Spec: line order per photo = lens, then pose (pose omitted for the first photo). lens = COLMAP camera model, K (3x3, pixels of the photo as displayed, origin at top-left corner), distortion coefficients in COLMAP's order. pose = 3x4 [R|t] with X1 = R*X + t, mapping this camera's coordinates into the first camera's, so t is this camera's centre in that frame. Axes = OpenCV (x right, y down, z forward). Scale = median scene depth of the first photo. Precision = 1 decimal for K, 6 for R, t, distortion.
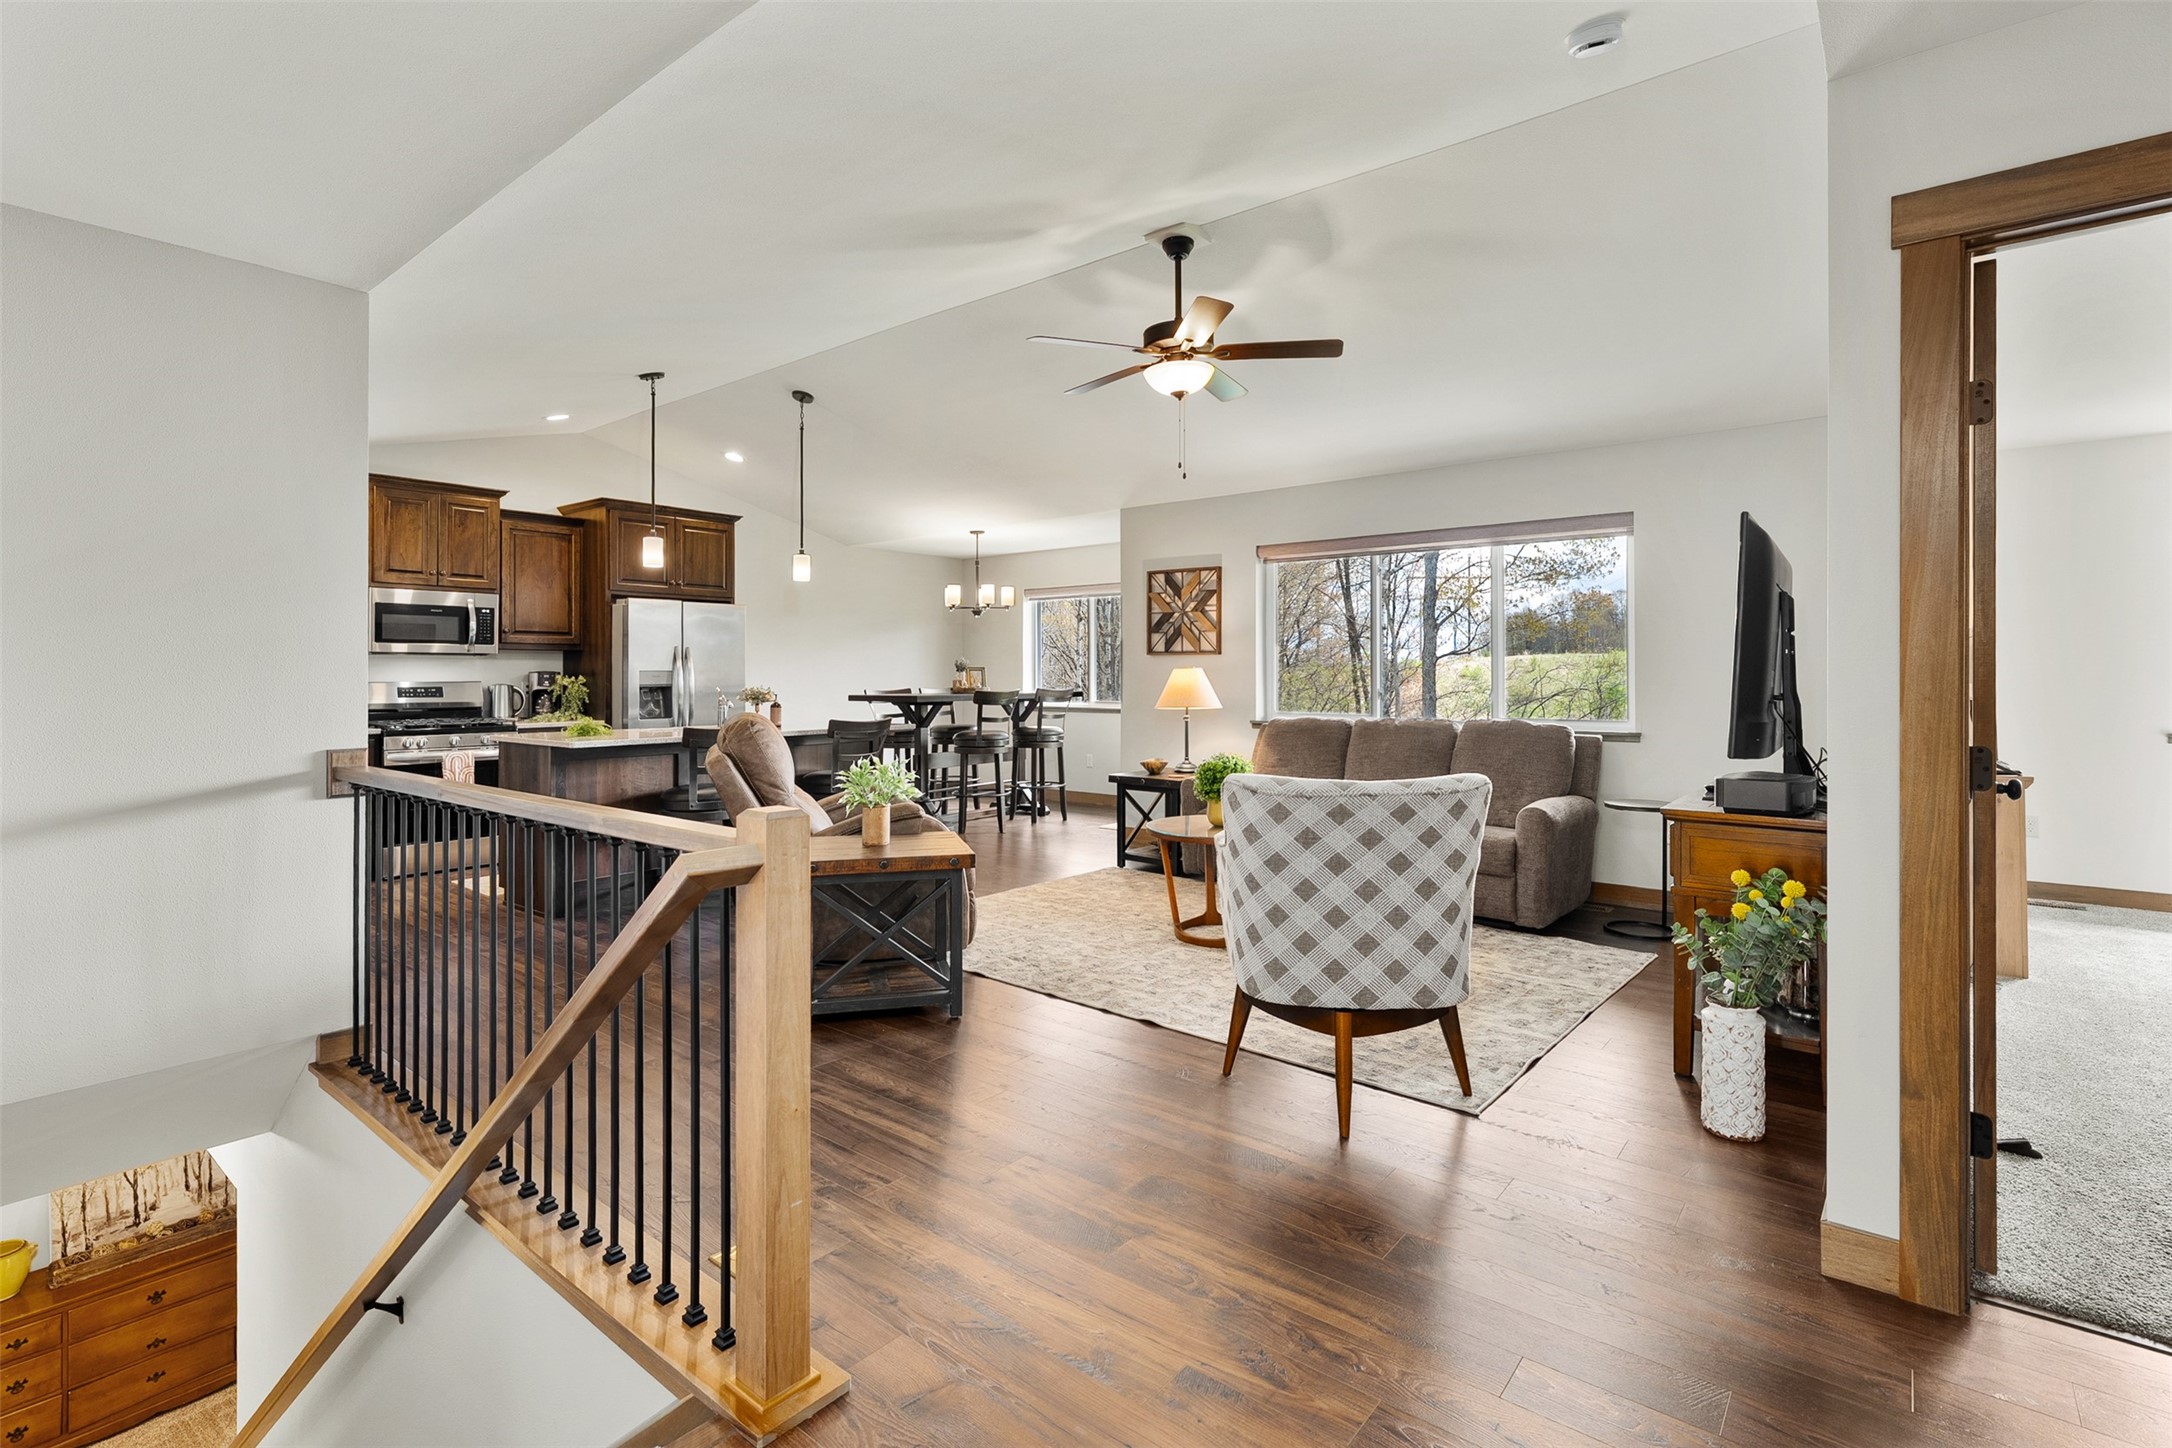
lens RADIAL K [[988.8, 0, 1094.0], [0, 988.8, 681.6], [0, 0, 1]] dist [-0.003794, -0.000721]
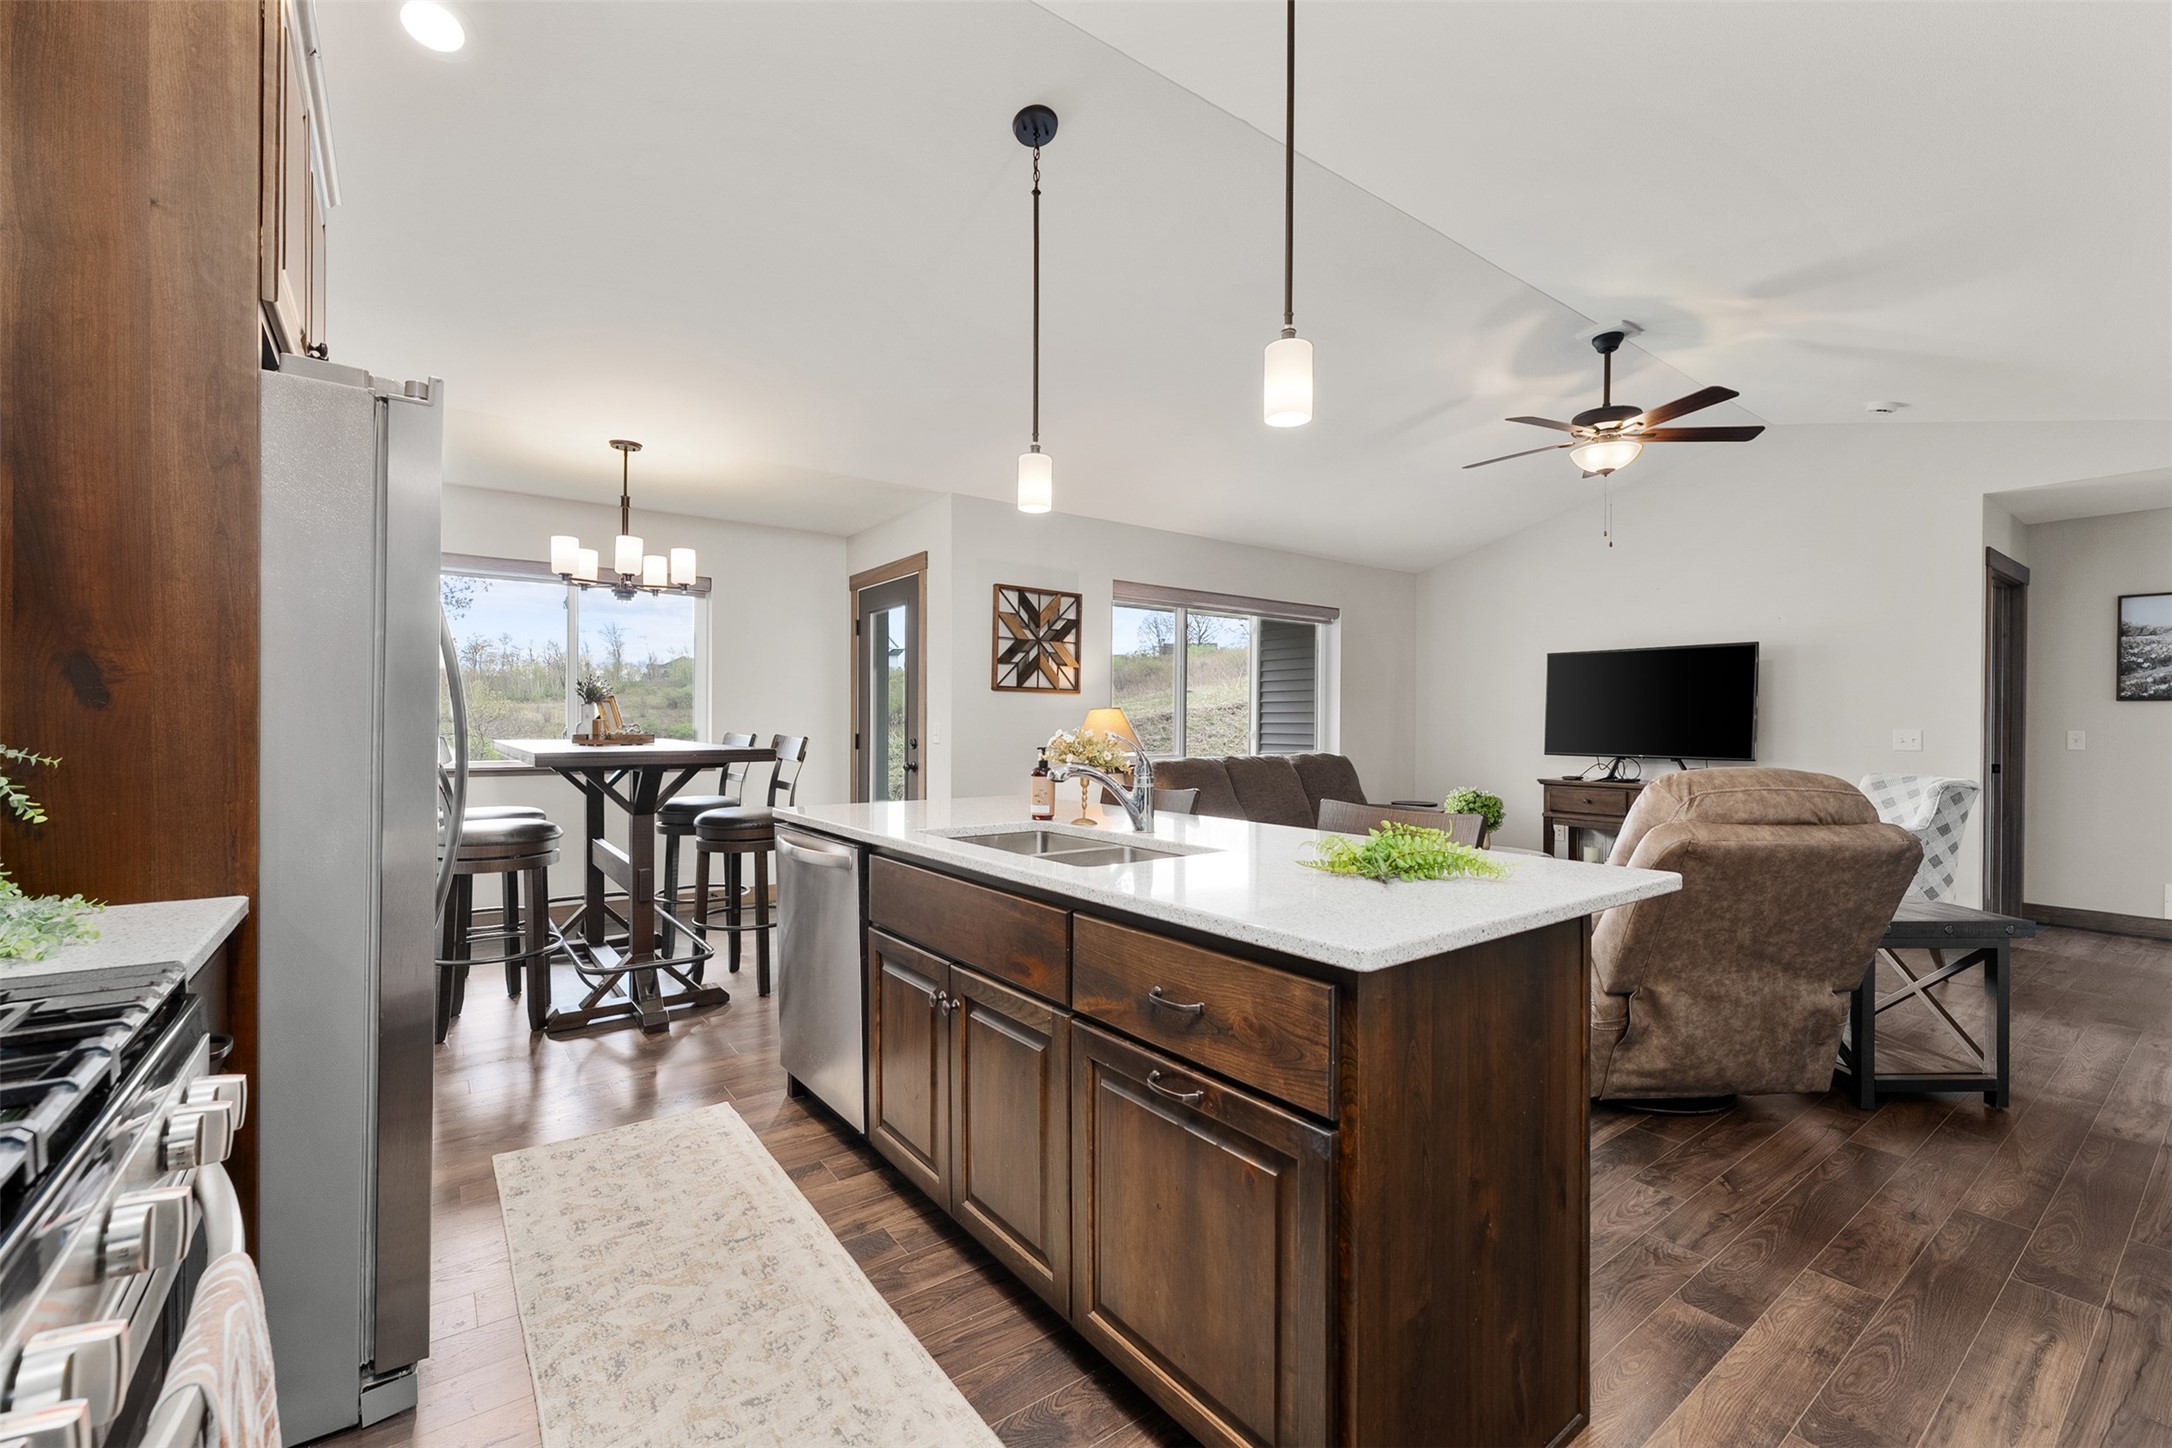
lens RADIAL K [[883.8, 0, 1075.9], [0, 883.8, 724.3], [0, 0, 1]] dist [0.001950, -0.001426]
pose [[0.269599, 0.002107, 0.962970, -0.731749], [-0.000959, 0.999998, -0.001920, 0.002183], [-0.962972, -0.000406, 0.269601, 0.897943]]
